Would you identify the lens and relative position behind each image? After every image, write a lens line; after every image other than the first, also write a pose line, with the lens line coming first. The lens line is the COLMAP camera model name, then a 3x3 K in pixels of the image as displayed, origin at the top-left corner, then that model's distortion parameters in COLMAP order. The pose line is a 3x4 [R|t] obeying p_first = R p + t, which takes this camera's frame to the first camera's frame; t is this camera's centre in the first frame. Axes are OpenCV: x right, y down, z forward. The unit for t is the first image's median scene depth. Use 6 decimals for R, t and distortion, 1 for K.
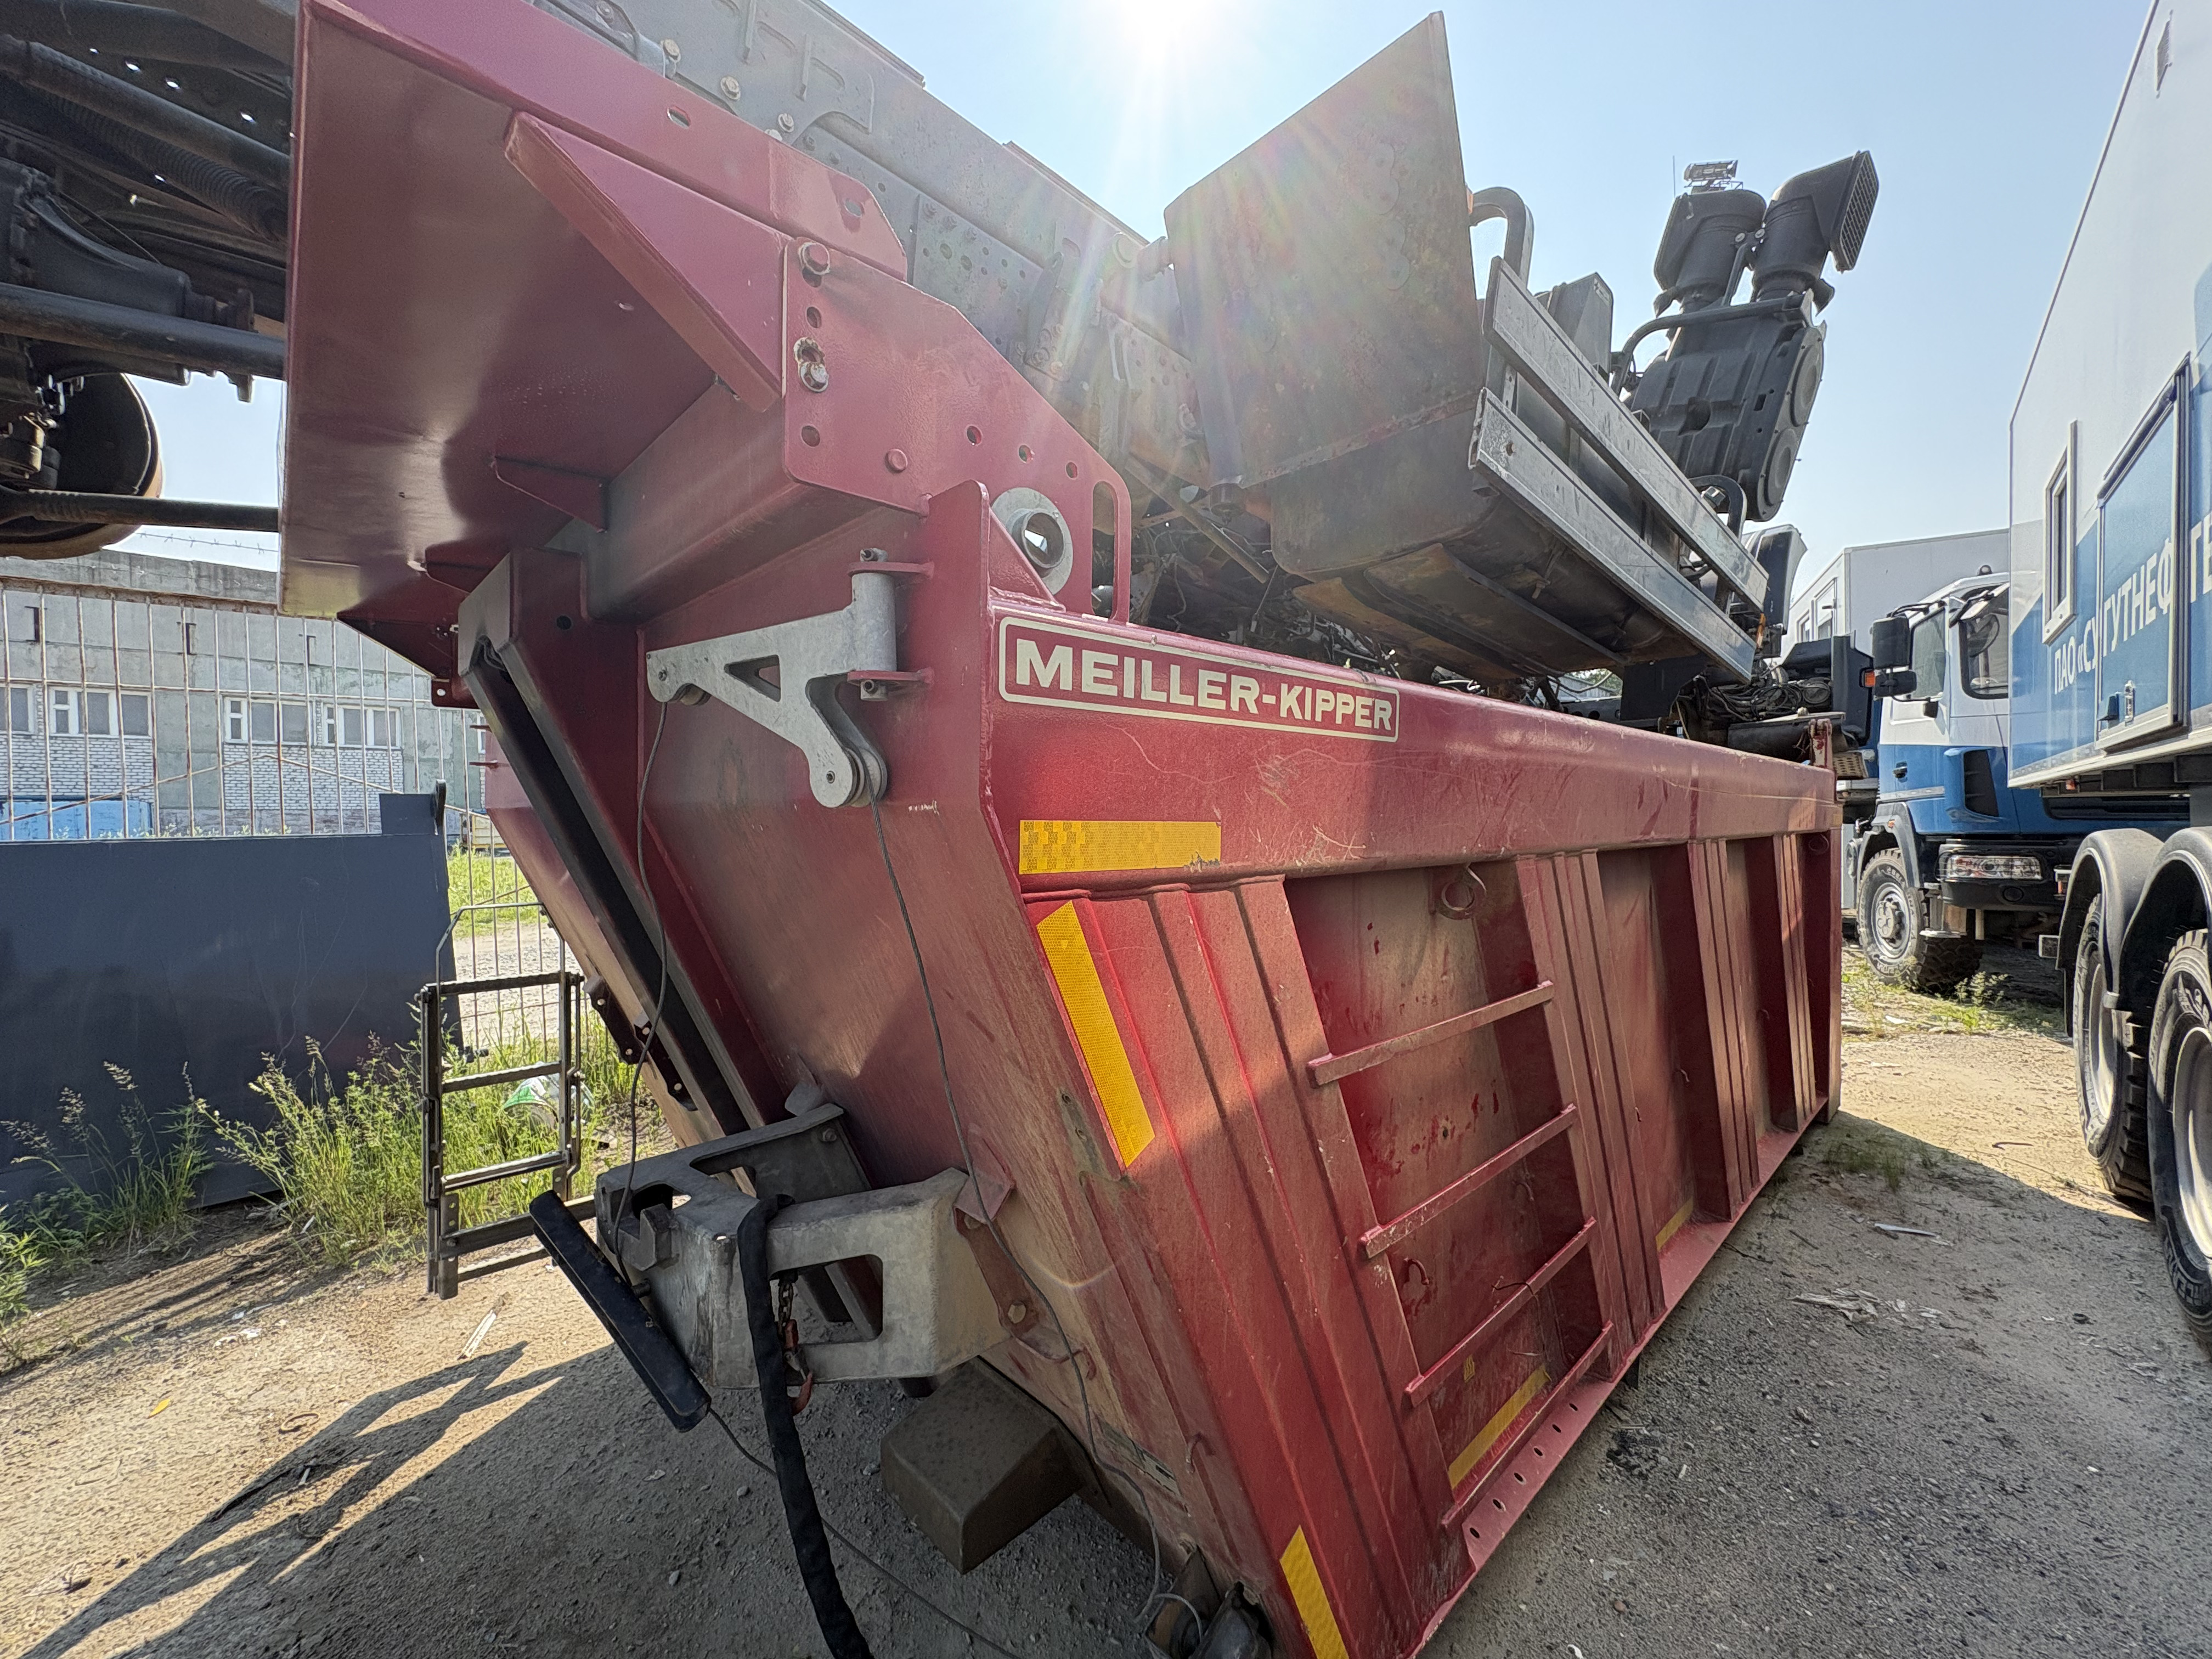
lens RADIAL K [[884.8, 0, 1106.0], [0, 884.8, 829.5], [0, 0, 1]] dist [-0.000409, 0.000638]
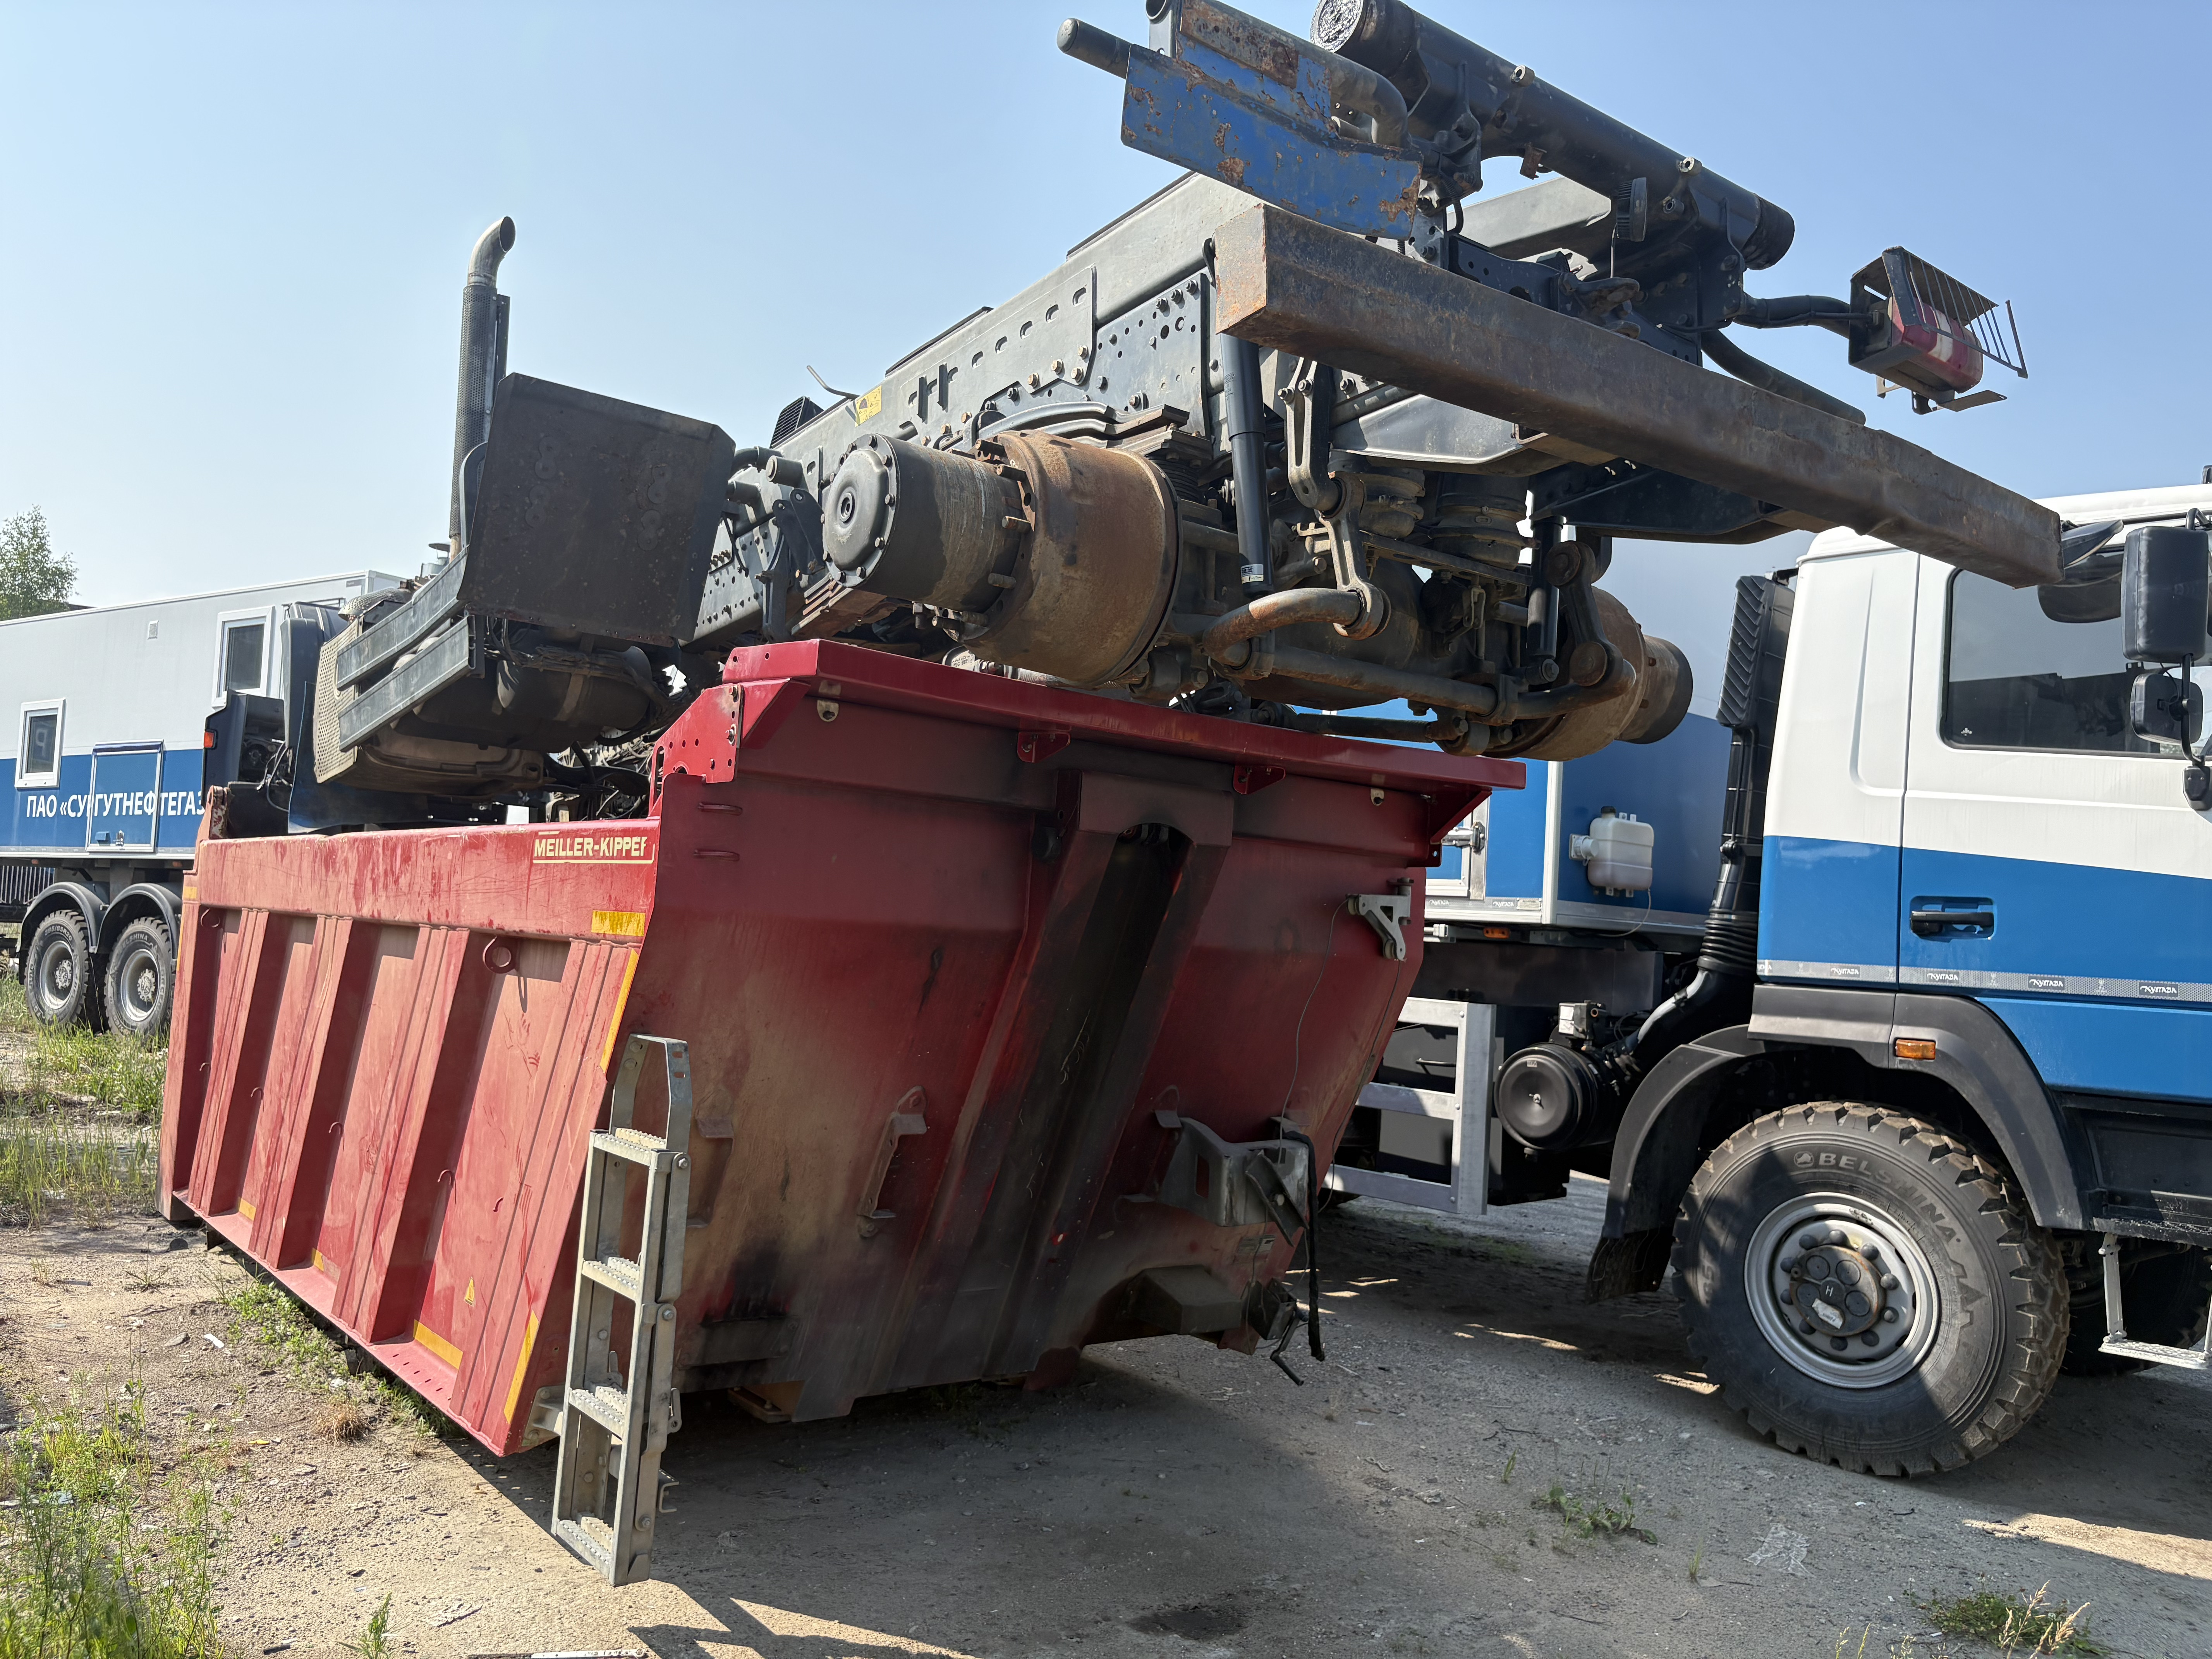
lens RADIAL K [[1689.3, 0, 1110.4], [0, 1689.3, 840.6], [0, 0, 1]] dist [0.022421, -0.001806]
pose [[0.091078, 0.064533, 0.993751, -2.411240], [-0.048183, 0.997015, -0.060329, -0.014333], [-0.994677, -0.042388, 0.093916, 0.571436]]
